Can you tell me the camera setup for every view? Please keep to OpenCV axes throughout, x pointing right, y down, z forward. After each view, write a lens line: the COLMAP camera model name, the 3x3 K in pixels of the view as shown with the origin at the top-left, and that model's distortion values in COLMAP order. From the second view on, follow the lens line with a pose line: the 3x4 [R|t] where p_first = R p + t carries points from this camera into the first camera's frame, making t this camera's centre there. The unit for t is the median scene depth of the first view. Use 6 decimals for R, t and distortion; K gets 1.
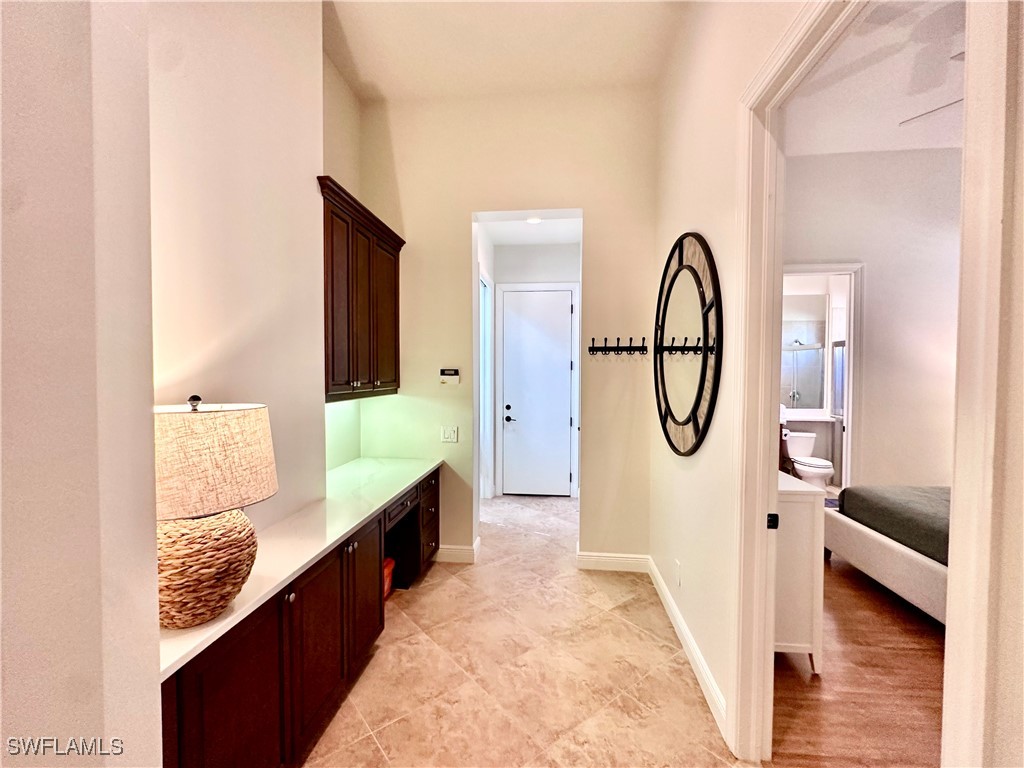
lens RADIAL K [[440.8, 0, 502.3], [0, 440.8, 389.0], [0, 0, 1]] dist [-0.002939, -0.000720]
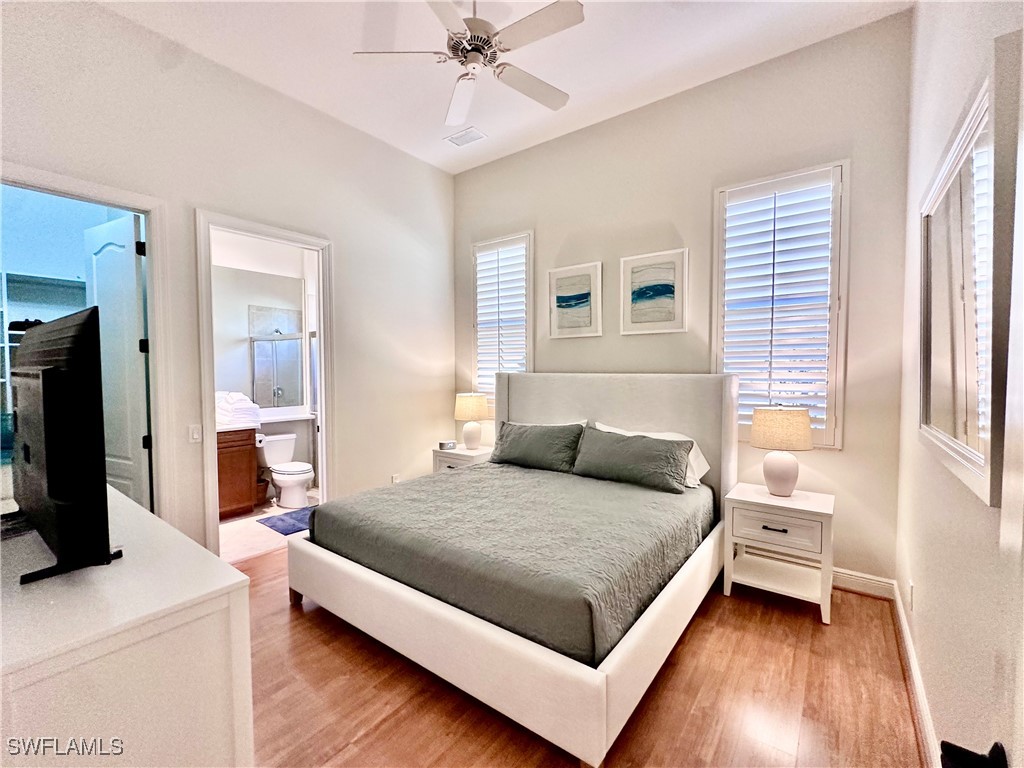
lens RADIAL K [[440.8, 0, 516.9], [0, 440.8, 386.0], [0, 0, 1]] dist [-0.002939, -0.000720]
pose [[0.495315, -0.027900, 0.868265, 0.180974], [0.025151, 0.999526, 0.017770, -0.000377], [-0.868349, 0.013036, 0.495782, 0.188028]]
